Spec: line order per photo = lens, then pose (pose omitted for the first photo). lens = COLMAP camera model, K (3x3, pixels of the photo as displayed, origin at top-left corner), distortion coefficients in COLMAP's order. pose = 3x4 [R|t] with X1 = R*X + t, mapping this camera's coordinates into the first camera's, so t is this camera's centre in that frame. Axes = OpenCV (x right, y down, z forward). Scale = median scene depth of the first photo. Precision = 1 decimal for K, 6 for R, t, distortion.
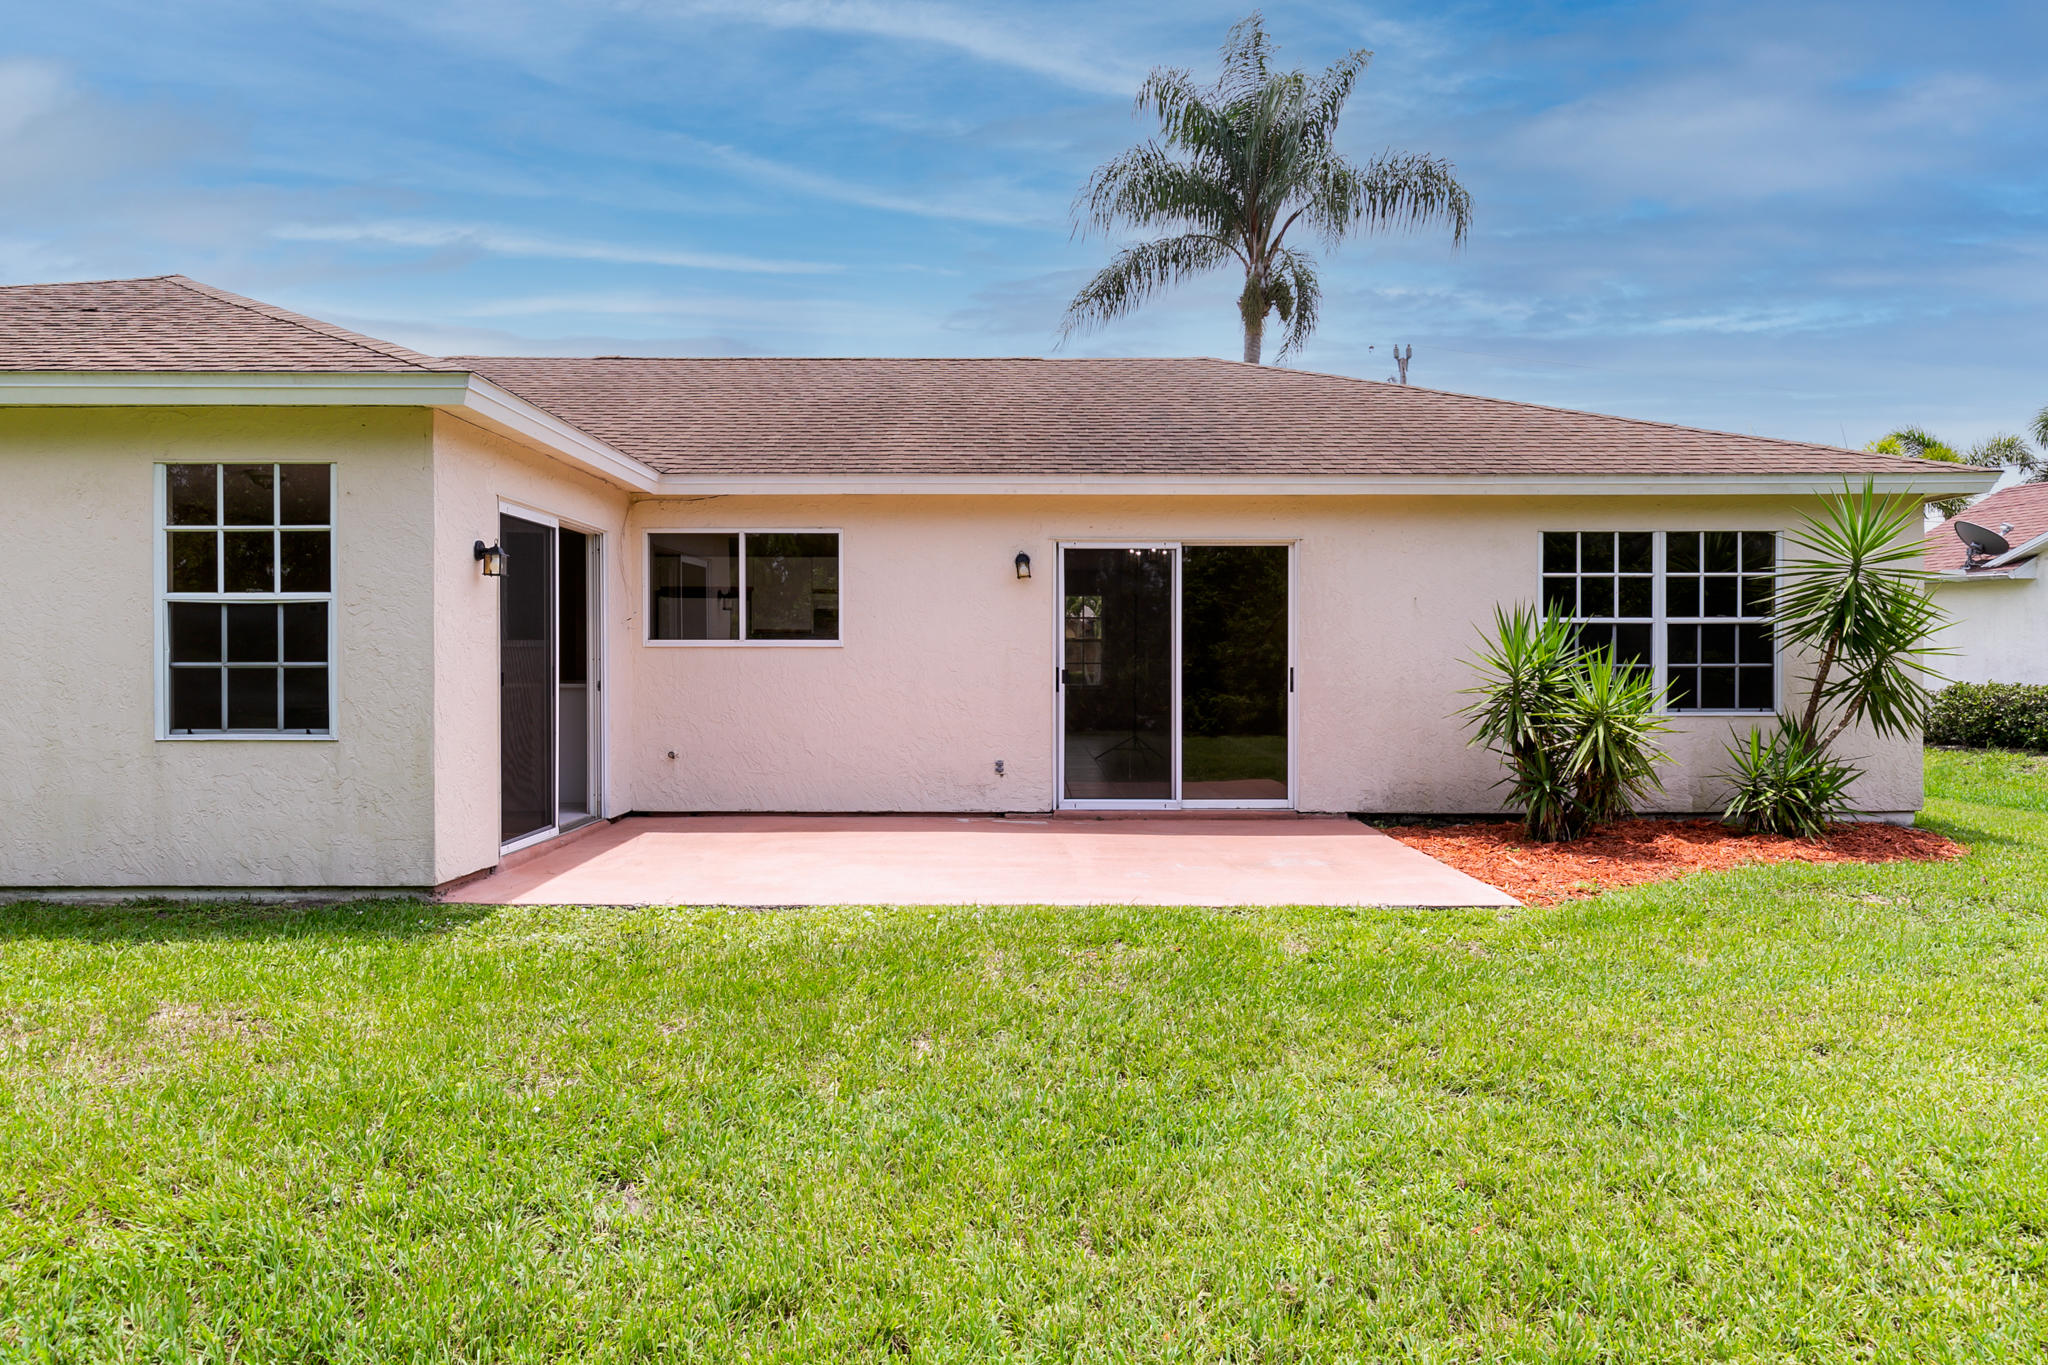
lens RADIAL K [[1324.5, 0, 1023.3], [0, 1324.5, 684.2], [0, 0, 1]] dist [-0.004958, 0.005408]
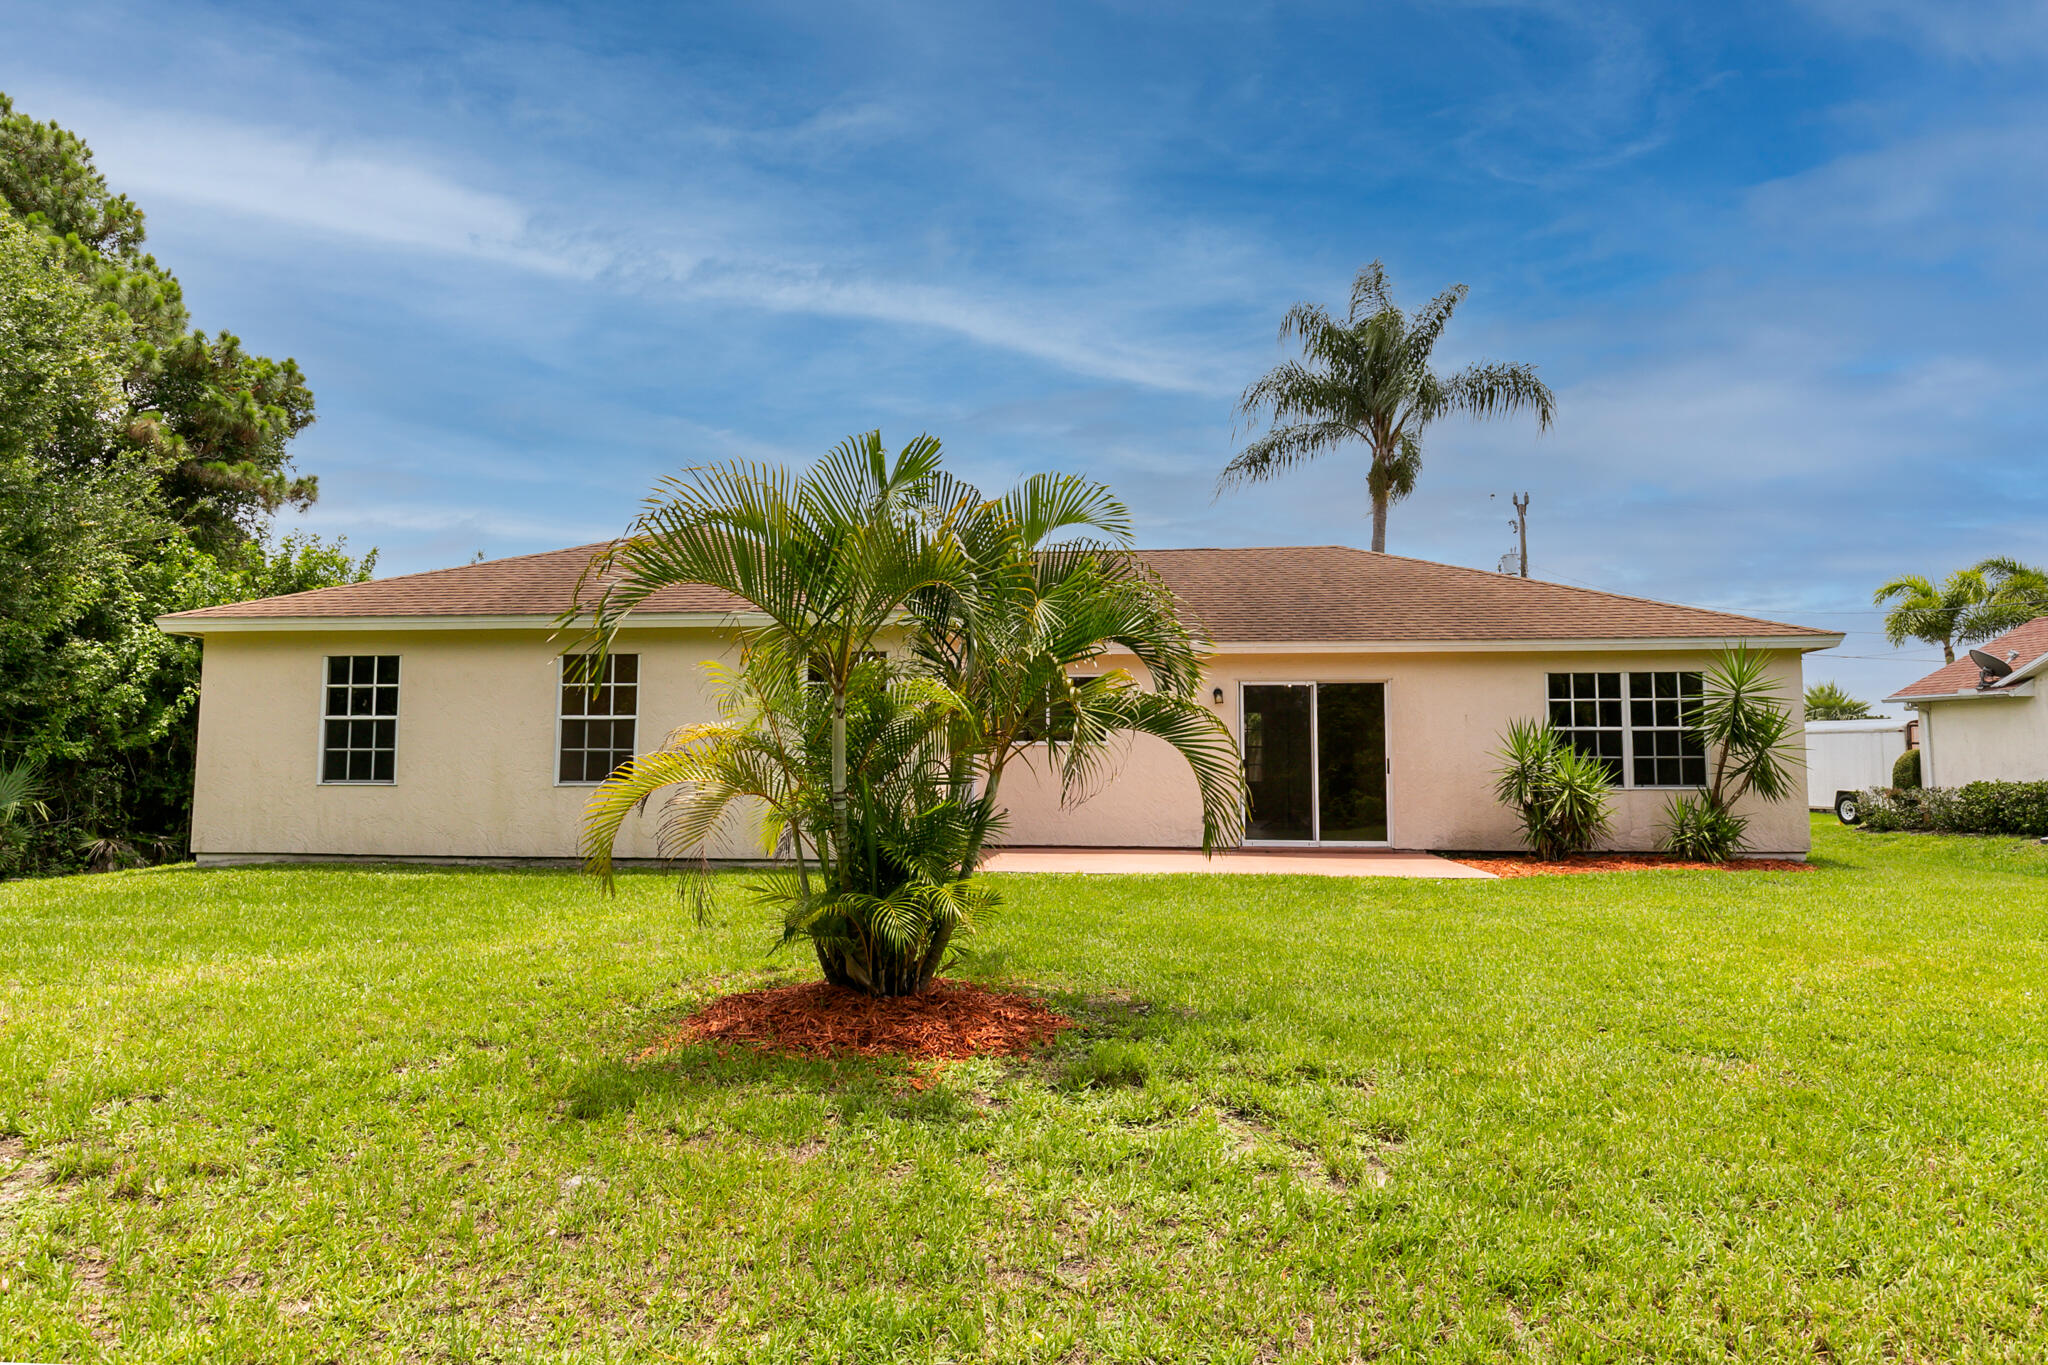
lens RADIAL K [[1324.5, 0, 1017.1], [0, 1324.5, 671.3], [0, 0, 1]] dist [-0.004958, 0.005408]
pose [[0.993359, -0.006725, -0.114859, -0.058216], [-0.004368, 0.995366, -0.096061, 0.038072], [0.114973, 0.095924, 0.988726, -0.645568]]
